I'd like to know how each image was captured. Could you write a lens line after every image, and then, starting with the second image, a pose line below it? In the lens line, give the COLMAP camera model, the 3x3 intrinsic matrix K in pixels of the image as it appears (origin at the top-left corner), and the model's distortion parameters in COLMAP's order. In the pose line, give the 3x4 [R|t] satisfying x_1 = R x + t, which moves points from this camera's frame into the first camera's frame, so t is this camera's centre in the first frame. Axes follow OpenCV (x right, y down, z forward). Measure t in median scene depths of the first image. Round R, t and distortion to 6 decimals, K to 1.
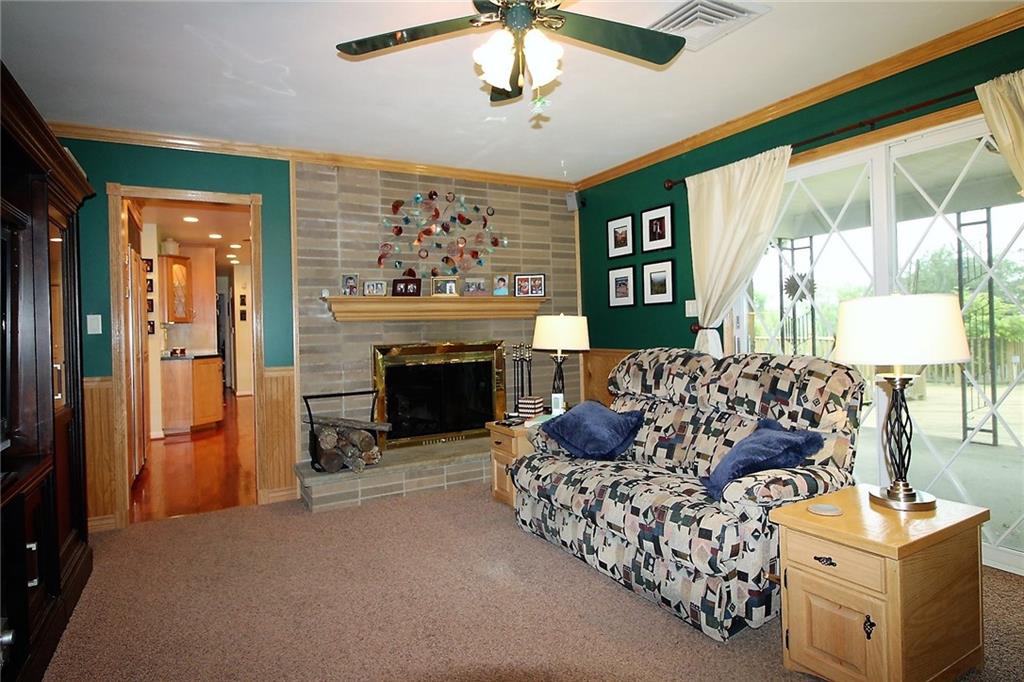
lens RADIAL K [[564.6, 0, 512.4], [0, 564.6, 326.0], [0, 0, 1]] dist [0.005889, -0.013788]
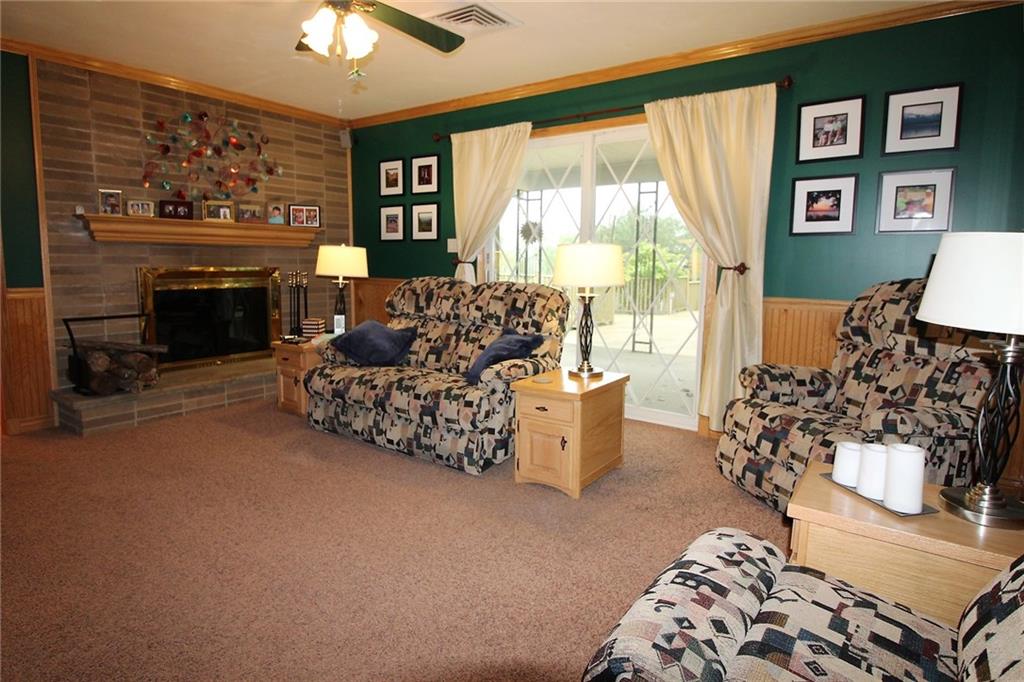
lens RADIAL K [[564.6, 0, 512.4], [0, 564.6, 326.0], [0, 0, 1]] dist [0.005889, -0.013788]
pose [[0.903652, -0.012312, 0.428090, -0.090931], [-0.036775, 0.993664, 0.106206, 0.007555], [-0.426685, -0.111716, 0.897474, -0.167868]]
